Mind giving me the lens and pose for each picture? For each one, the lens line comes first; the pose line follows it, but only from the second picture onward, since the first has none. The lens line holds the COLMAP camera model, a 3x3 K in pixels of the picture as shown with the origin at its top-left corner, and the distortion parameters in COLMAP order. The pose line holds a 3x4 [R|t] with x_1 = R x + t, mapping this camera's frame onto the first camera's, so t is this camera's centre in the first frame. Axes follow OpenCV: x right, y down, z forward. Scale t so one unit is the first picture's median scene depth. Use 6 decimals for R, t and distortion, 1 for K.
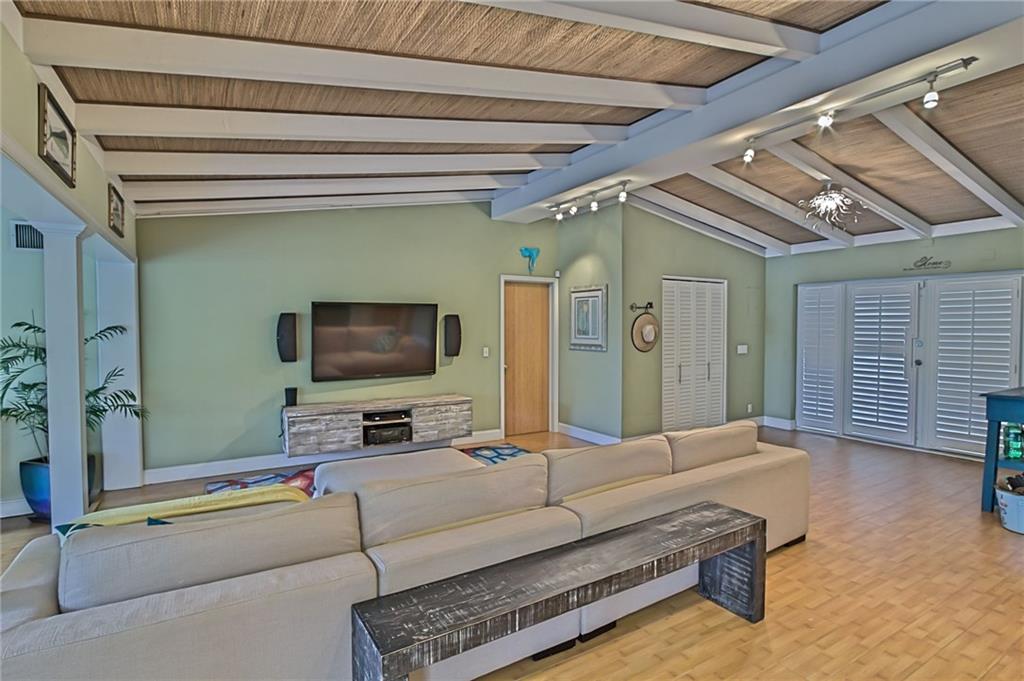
lens RADIAL K [[526.4, 0, 519.5], [0, 526.4, 340.6], [0, 0, 1]] dist [-0.023421, 0.001942]
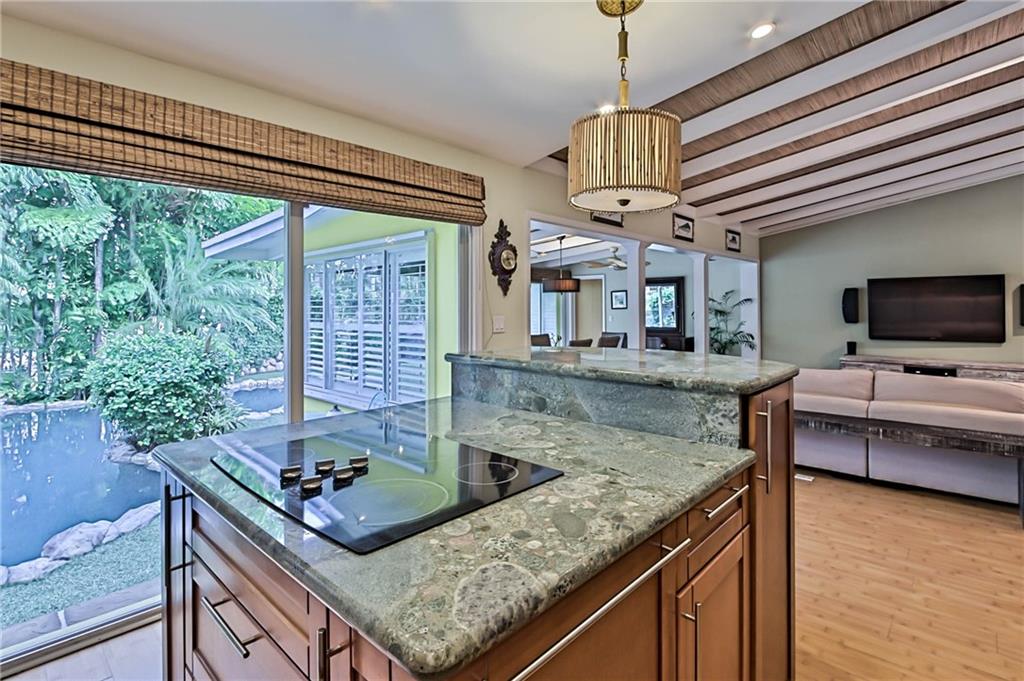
lens RADIAL K [[501.1, 0, 520.7], [0, 501.1, 308.4], [0, 0, 1]] dist [-0.028459, 0.003492]
pose [[0.286753, 0.003833, -0.957997, 0.544547], [-0.024302, 0.999699, -0.003275, 0.024668], [0.957696, 0.024220, 0.286760, -0.217301]]
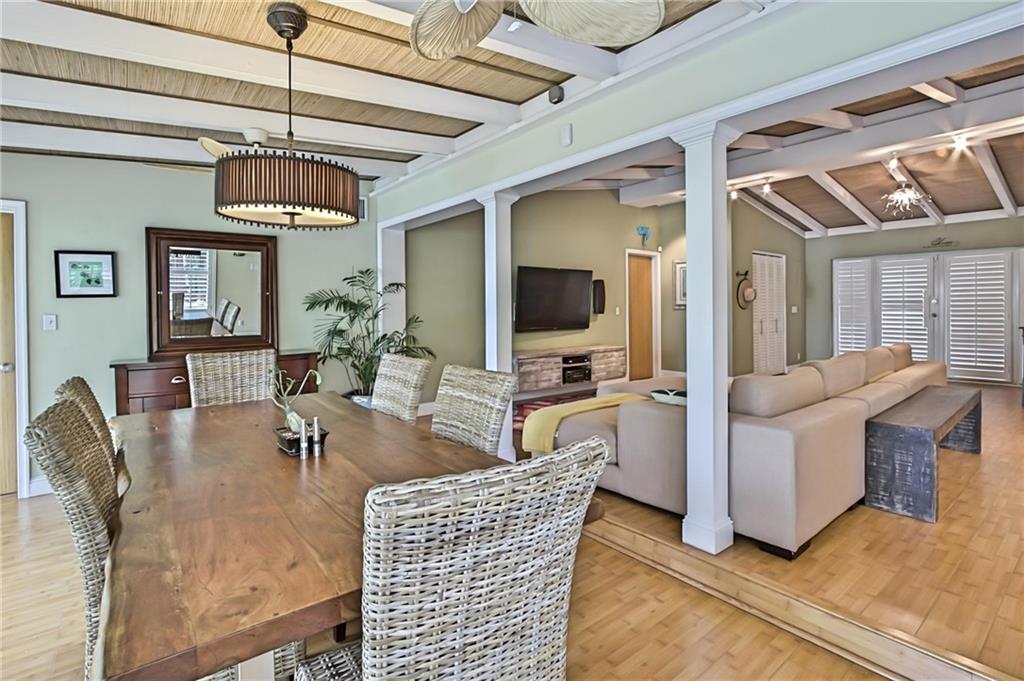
lens RADIAL K [[501.1, 0, 526.9], [0, 501.1, 308.9], [0, 0, 1]] dist [-0.028459, 0.003492]
pose [[0.990107, -0.006963, 0.140139, -0.515087], [0.010826, 0.999582, -0.026823, 0.053206], [-0.139893, 0.028075, 0.989768, -0.142575]]
